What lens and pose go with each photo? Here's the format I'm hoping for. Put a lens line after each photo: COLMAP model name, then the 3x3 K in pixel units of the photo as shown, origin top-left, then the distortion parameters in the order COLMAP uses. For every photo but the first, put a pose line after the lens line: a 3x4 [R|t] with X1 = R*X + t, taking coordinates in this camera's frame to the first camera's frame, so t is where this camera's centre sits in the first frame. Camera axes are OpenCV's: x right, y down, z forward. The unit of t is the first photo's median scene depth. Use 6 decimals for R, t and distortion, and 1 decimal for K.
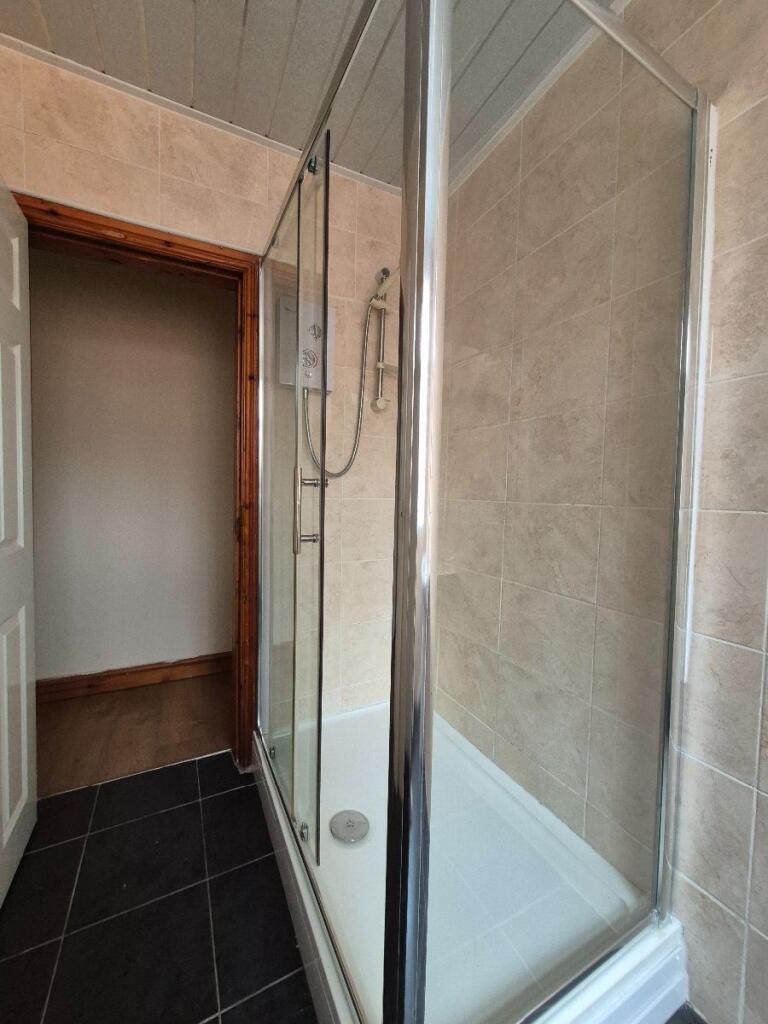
lens RADIAL K [[404.3, 0, 390.3], [0, 404.3, 507.9], [0, 0, 1]] dist [-0.001235, 0.000054]
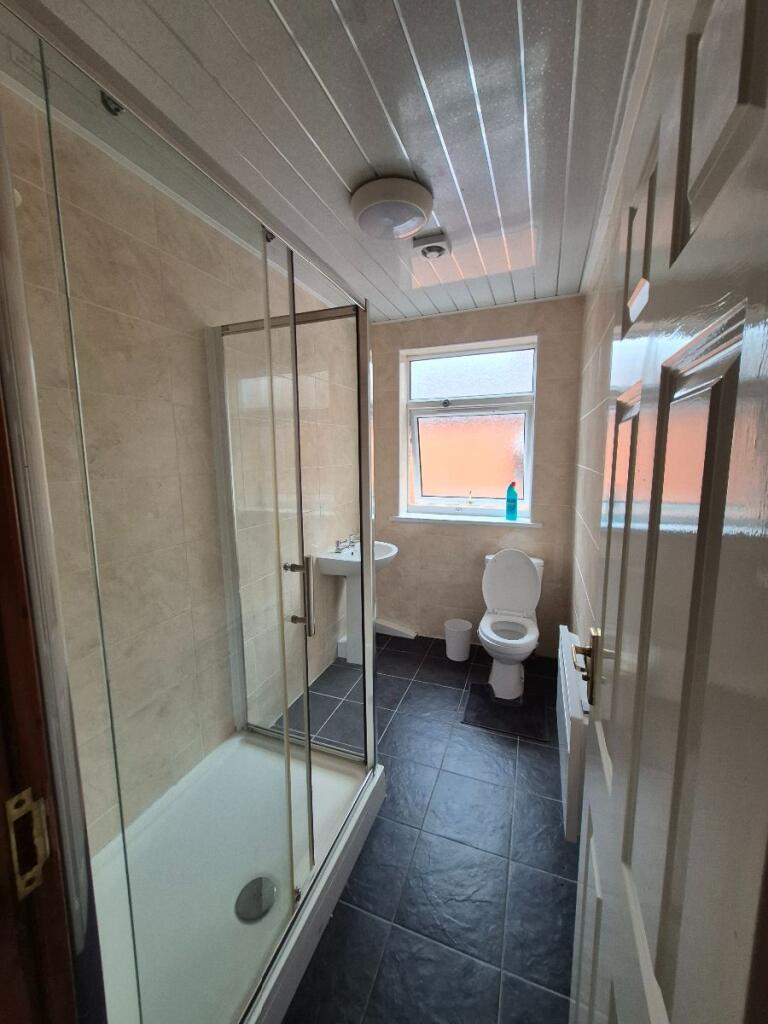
lens RADIAL K [[404.3, 0, 390.3], [0, 404.3, 507.9], [0, 0, 1]] dist [-0.001235, 0.000054]
pose [[-0.663945, -0.112596, 0.739256, -0.989253], [0.025261, 0.984658, 0.172660, -0.350343], [-0.747354, 0.133311, -0.650914, 1.302817]]
